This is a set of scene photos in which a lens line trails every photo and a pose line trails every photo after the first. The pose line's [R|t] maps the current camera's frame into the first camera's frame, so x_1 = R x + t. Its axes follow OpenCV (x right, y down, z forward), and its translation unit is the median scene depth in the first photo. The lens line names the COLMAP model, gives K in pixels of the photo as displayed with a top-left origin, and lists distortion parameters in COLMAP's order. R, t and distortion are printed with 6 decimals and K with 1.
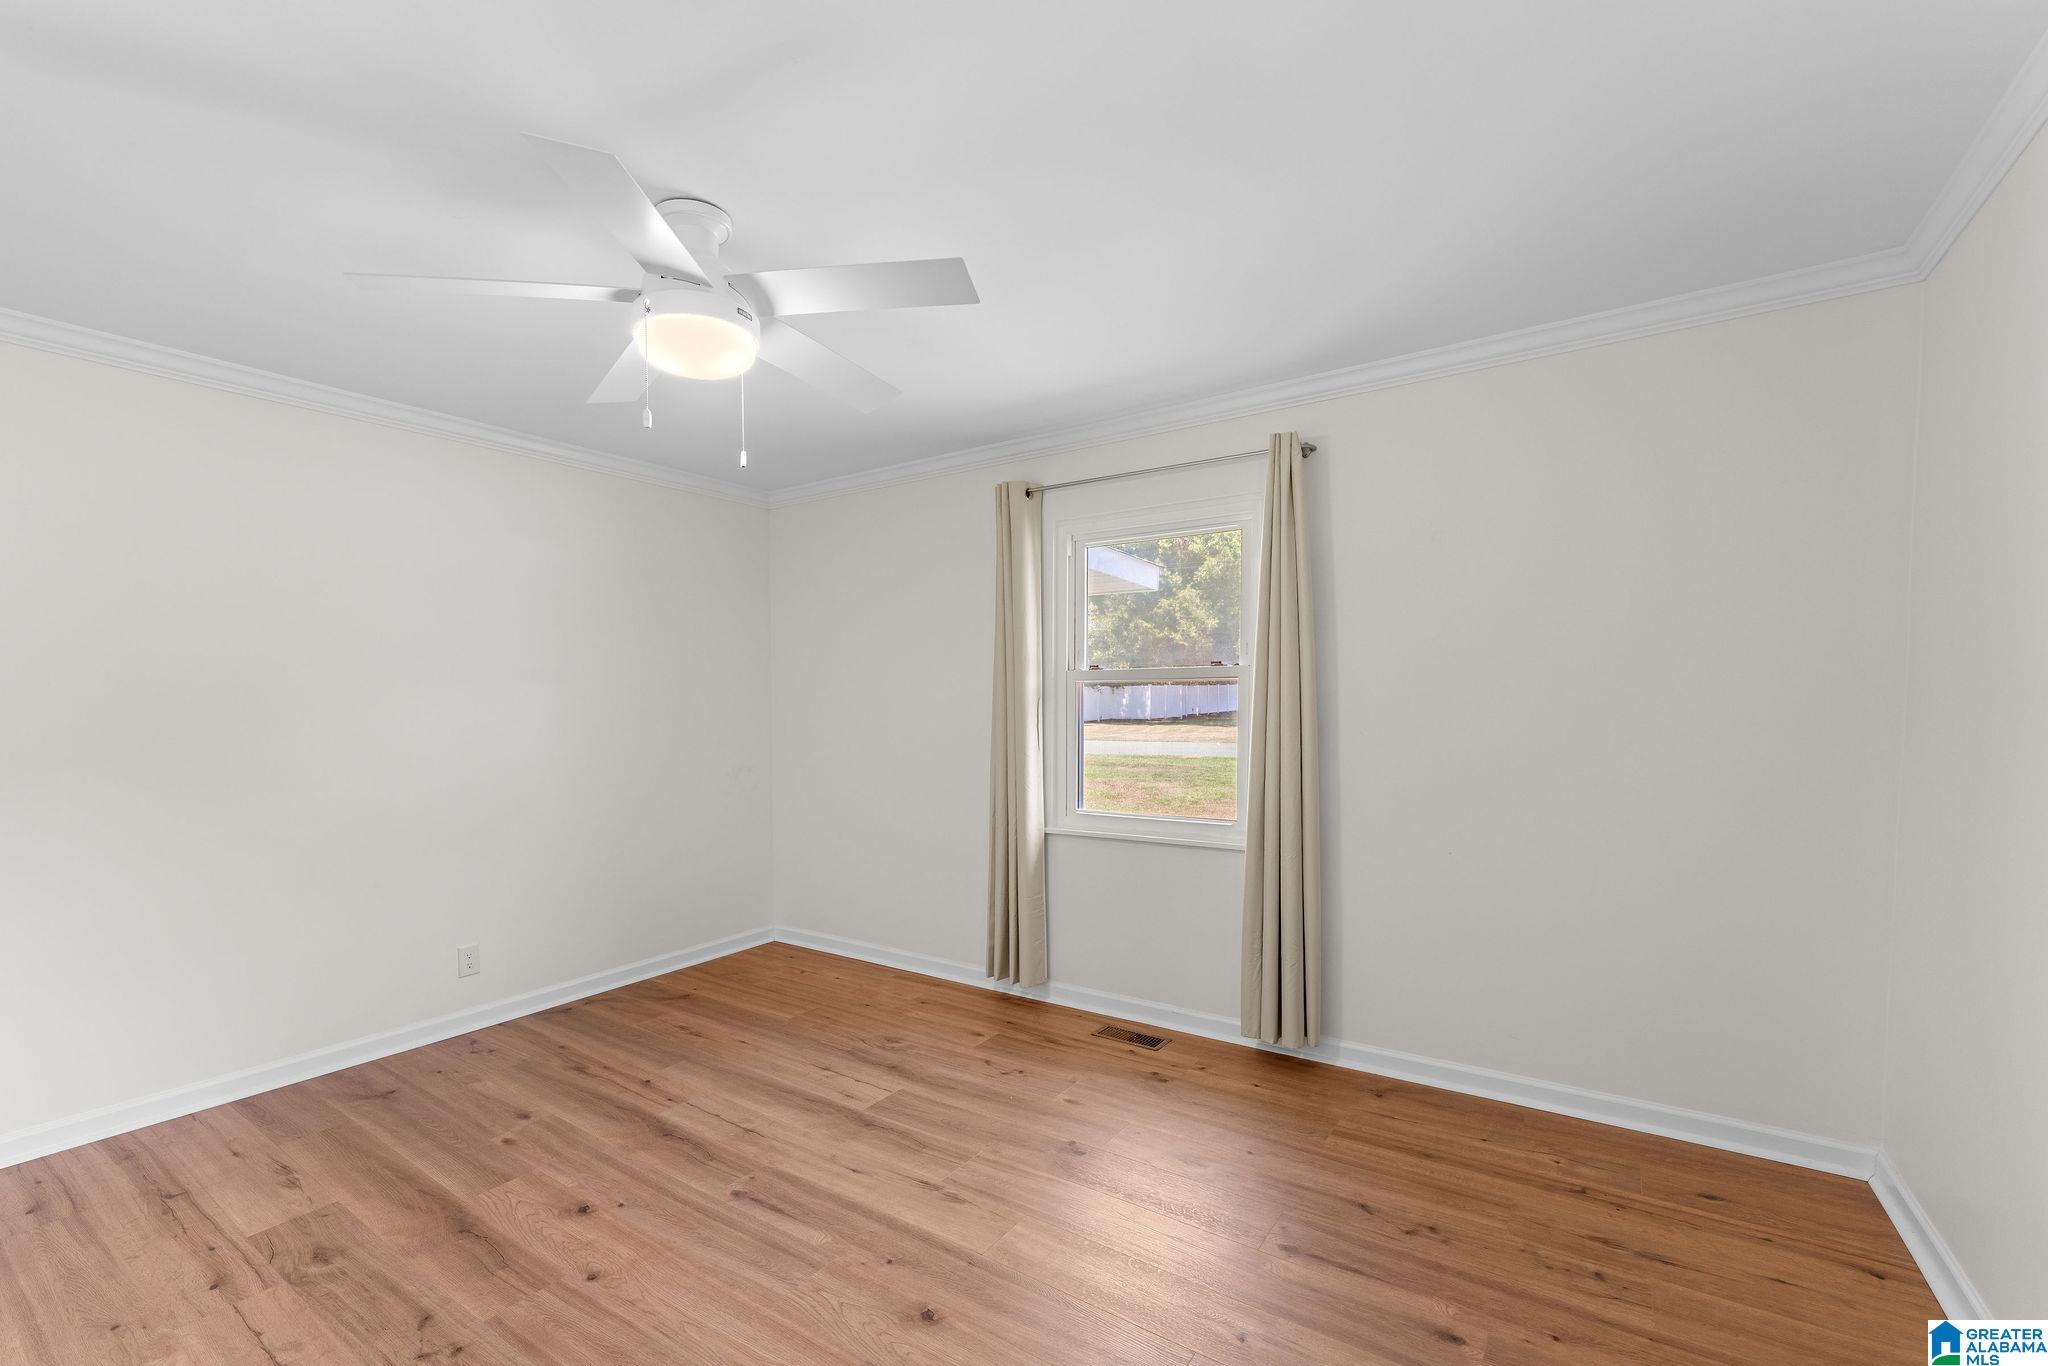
lens RADIAL K [[889.9, 0, 1017.7], [0, 889.9, 702.6], [0, 0, 1]] dist [-0.001878, -0.000275]
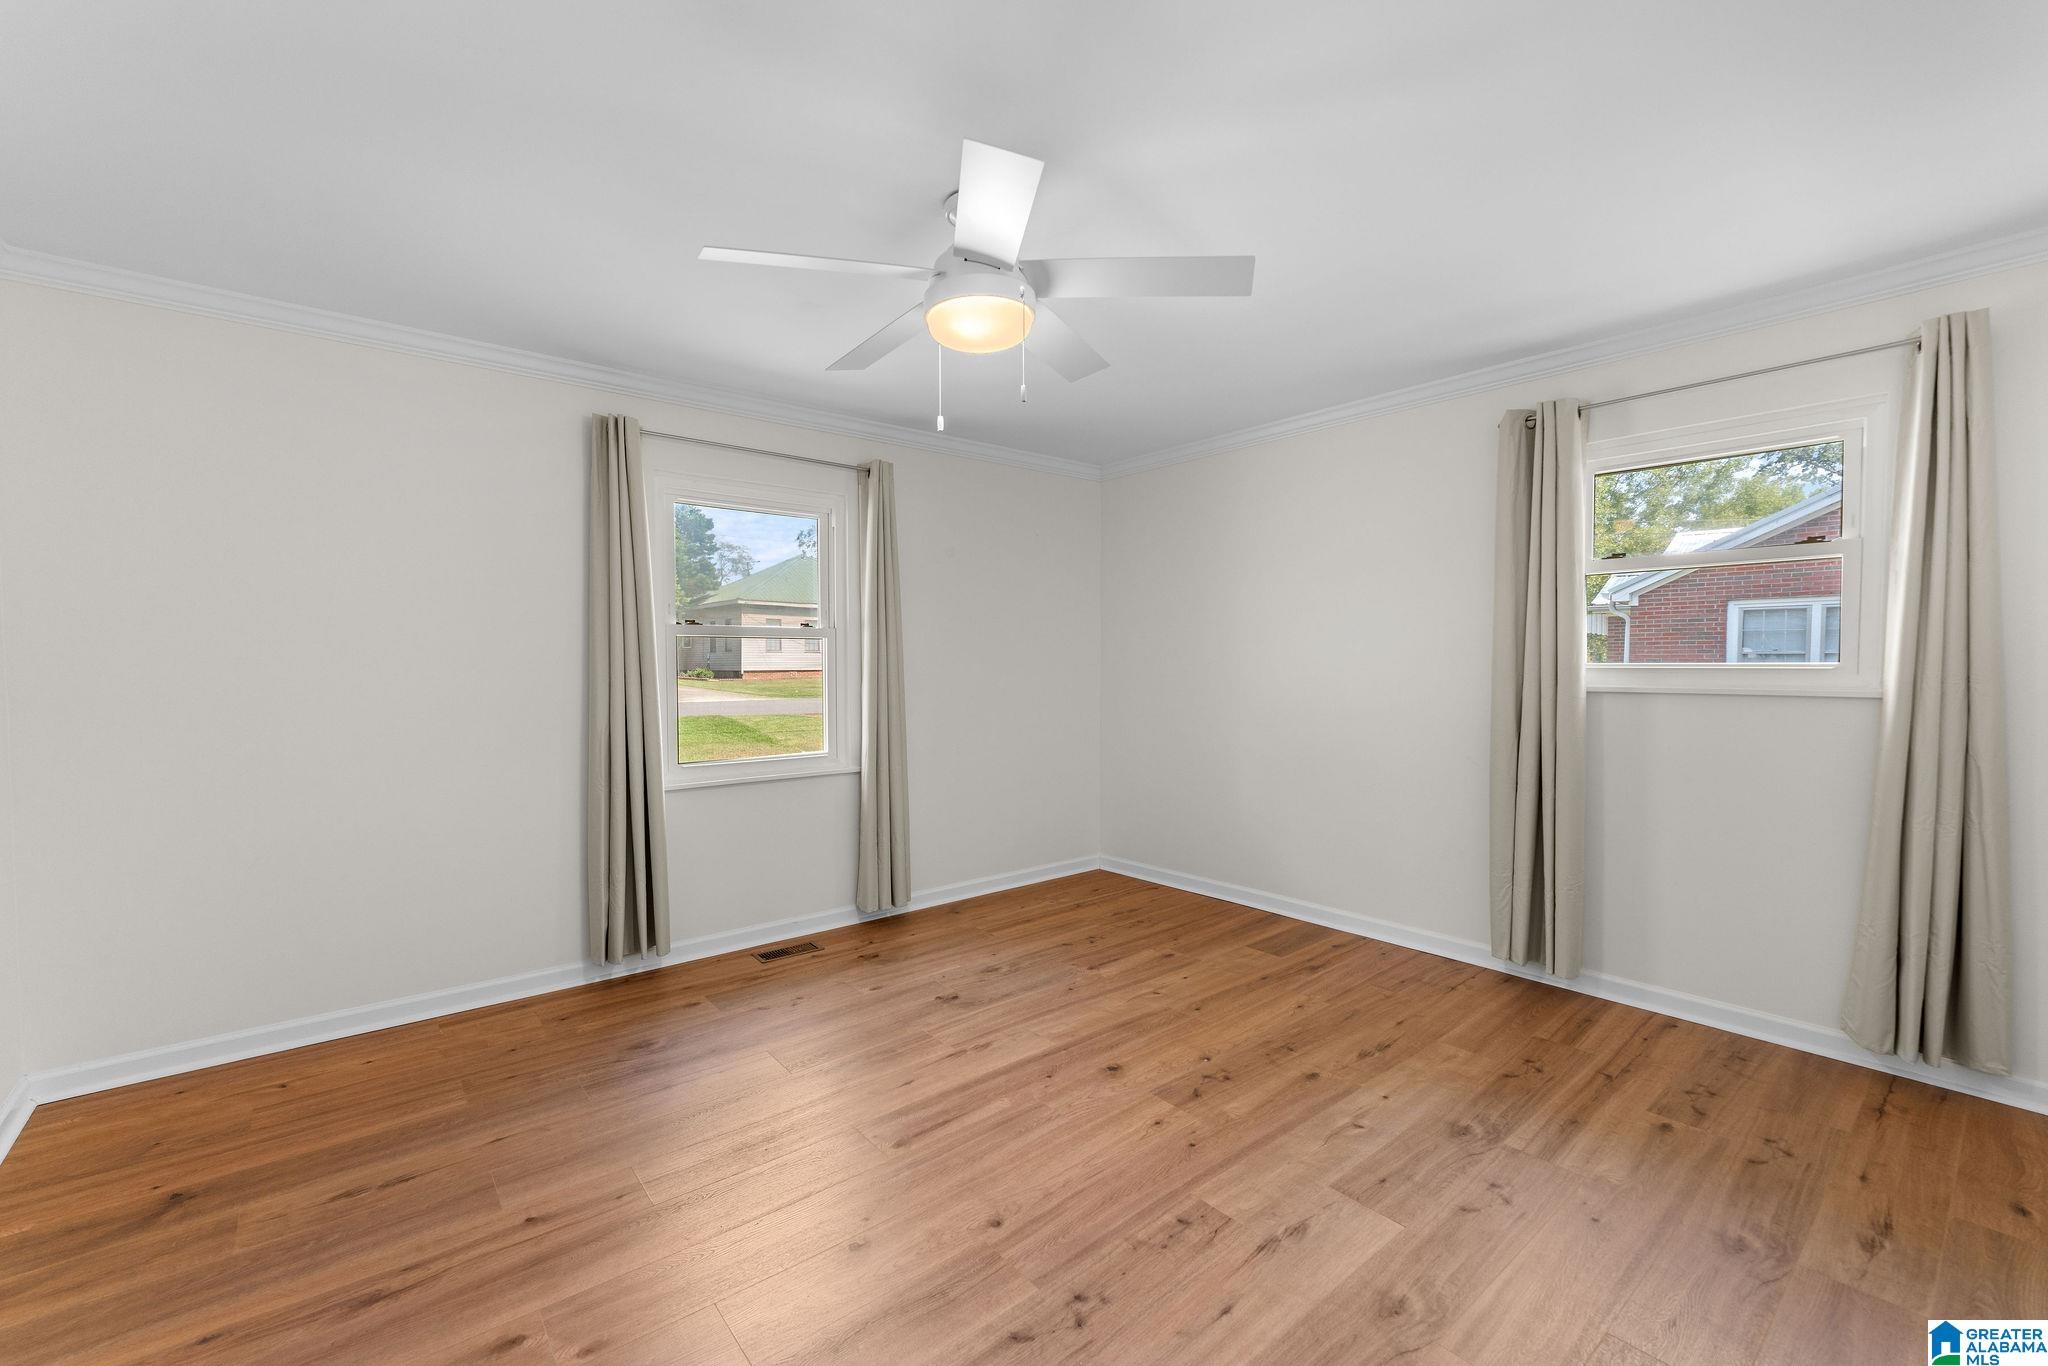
lens RADIAL K [[810.0, 0, 1024.0], [0, 810.0, 683.0], [0, 0, 1]] dist [-0.000010, -0.000011]
pose [[0.280954, -0.019523, 0.959523, -0.910732], [-0.002373, 0.999776, 0.021037, 0.007016], [-0.959718, -0.008187, 0.280845, 0.483646]]
